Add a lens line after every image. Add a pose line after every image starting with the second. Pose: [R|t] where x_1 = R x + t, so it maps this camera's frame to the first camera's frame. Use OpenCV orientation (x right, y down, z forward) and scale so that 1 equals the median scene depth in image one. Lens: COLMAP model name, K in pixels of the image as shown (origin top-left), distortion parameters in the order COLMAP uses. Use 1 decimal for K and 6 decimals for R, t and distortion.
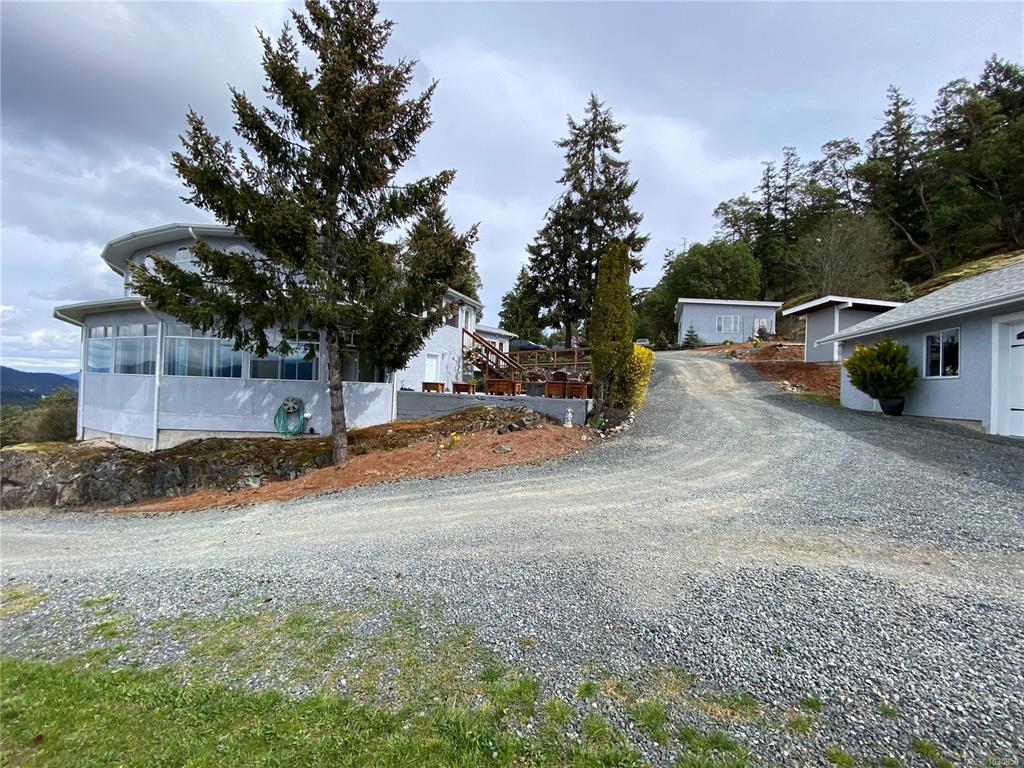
lens RADIAL K [[406.4, 0, 512.6], [0, 406.4, 390.2], [0, 0, 1]] dist [-0.017809, -0.006633]
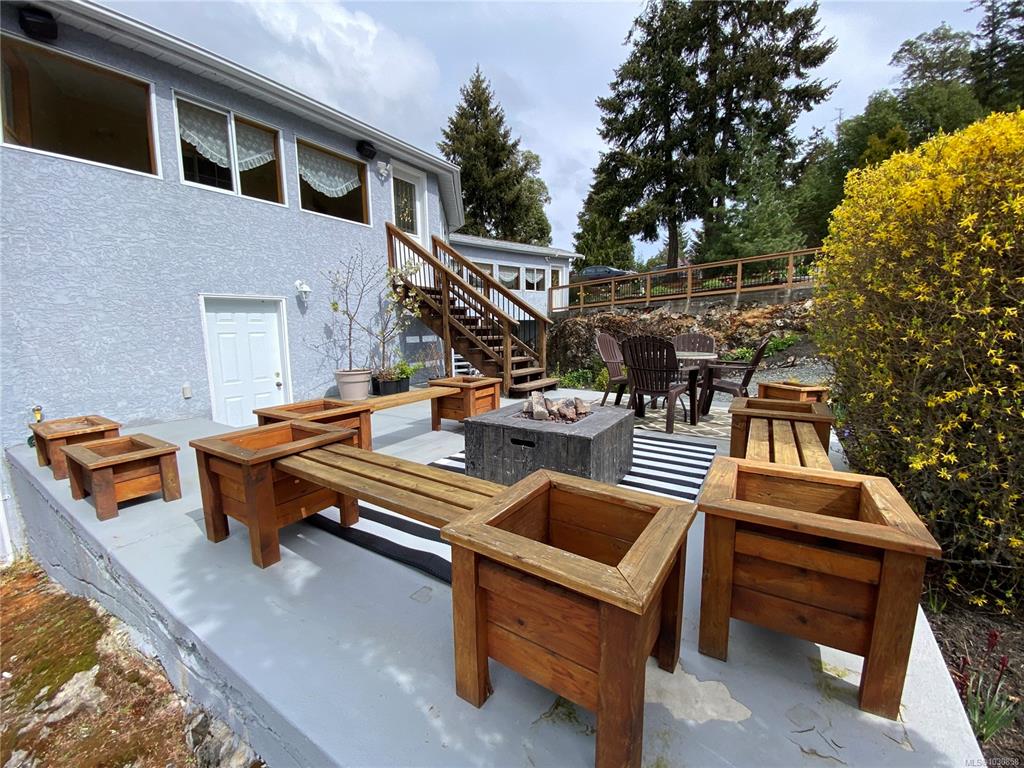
lens RADIAL K [[406.4, 0, 505.6], [0, 406.4, 388.4], [0, 0, 1]] dist [-0.017809, -0.006633]
pose [[0.969233, -0.014487, -0.245720, 0.042518], [0.049519, 0.989333, 0.137000, -0.024937], [0.241114, -0.144953, 0.959611, 0.341592]]
